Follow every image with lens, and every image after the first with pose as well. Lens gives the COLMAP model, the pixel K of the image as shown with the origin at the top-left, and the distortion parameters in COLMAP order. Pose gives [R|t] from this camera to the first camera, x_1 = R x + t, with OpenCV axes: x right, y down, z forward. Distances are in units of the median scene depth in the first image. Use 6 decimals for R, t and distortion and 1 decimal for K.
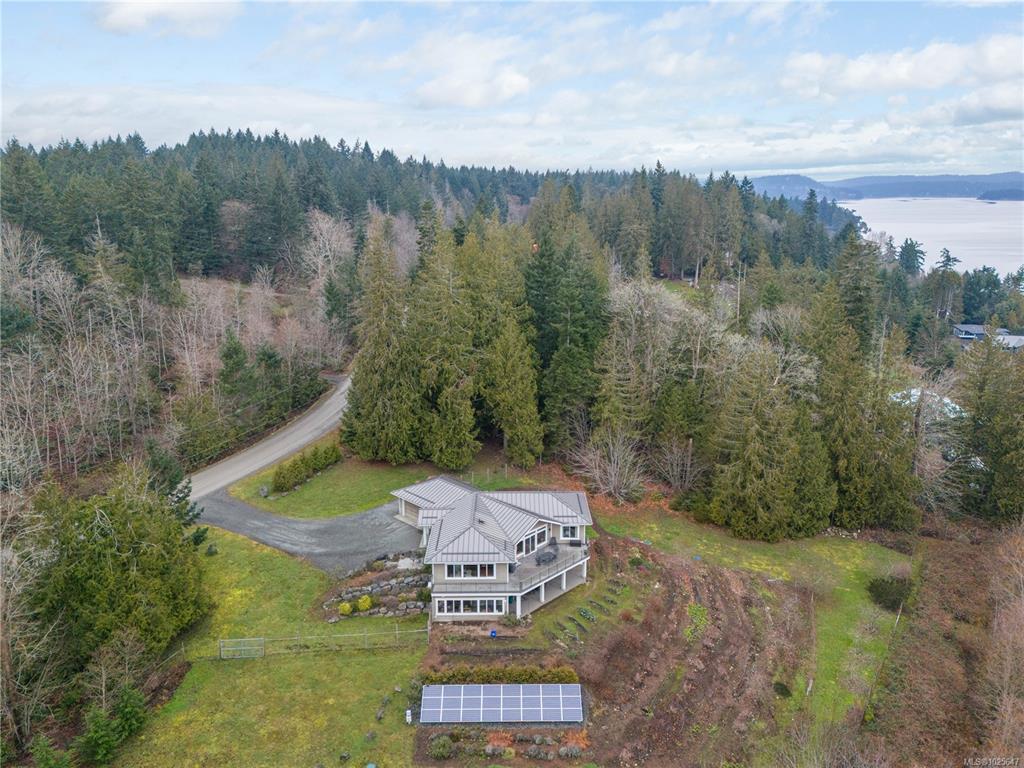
lens RADIAL K [[748.0, 0, 512.0], [0, 748.0, 384.0], [0, 0, 1]] dist [0.033234, -0.008710]
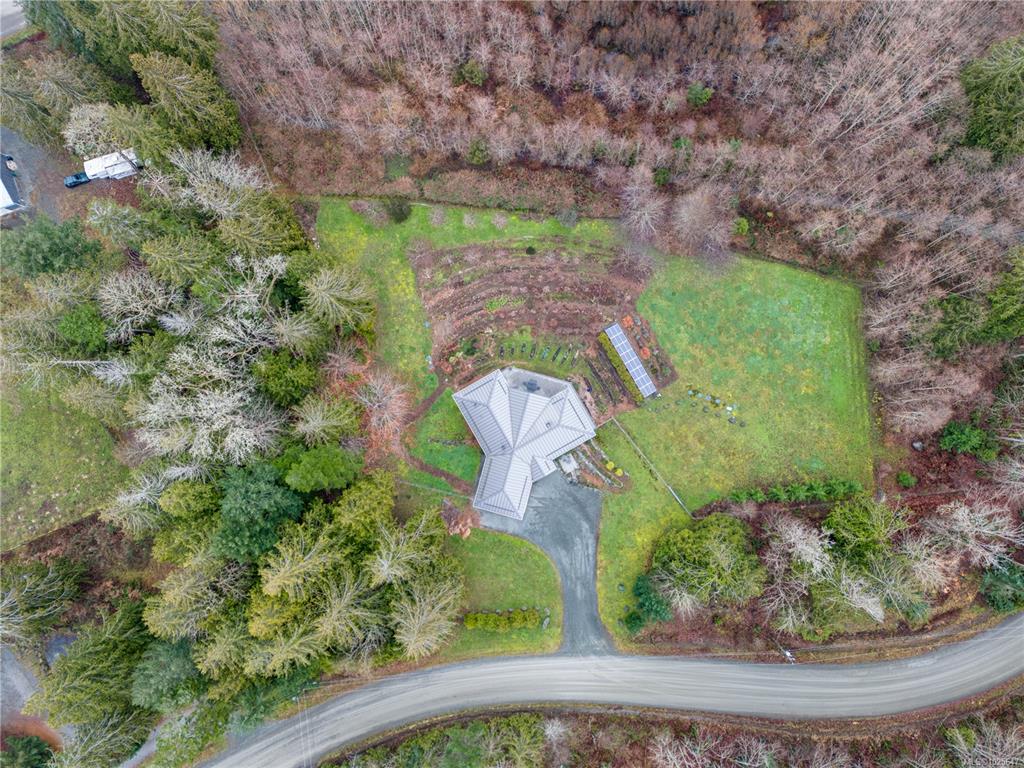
lens RADIAL K [[748.0, 0, 512.0], [0, 748.0, 384.0], [0, 0, 1]] dist [0.033234, -0.008710]
pose [[-0.493101, -0.869112, 0.038671, 0.009221], [0.256265, -0.102630, 0.961143, -1.386895], [-0.831372, 0.483850, 0.273330, 0.629931]]
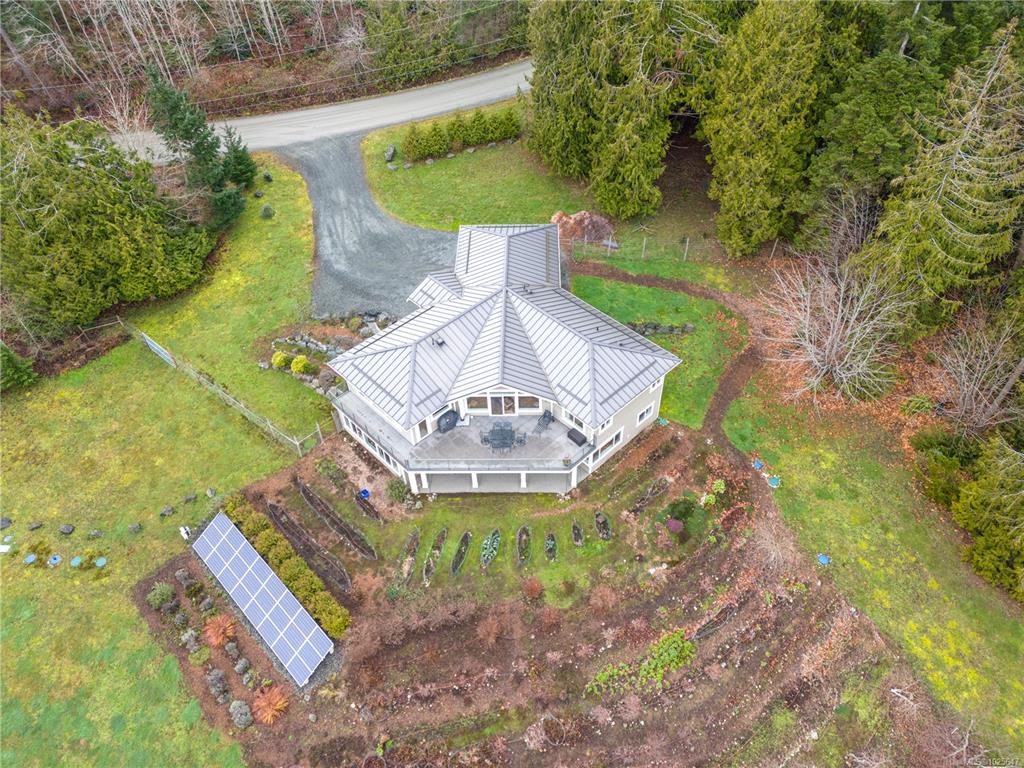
lens RADIAL K [[748.0, 0, 512.0], [0, 748.0, 384.0], [0, 0, 1]] dist [0.033234, -0.008710]
pose [[0.687697, 0.506615, -0.520014, 0.377359], [-0.152269, 0.800993, 0.578985, -0.181180], [0.709850, -0.318985, 0.627982, 0.657719]]
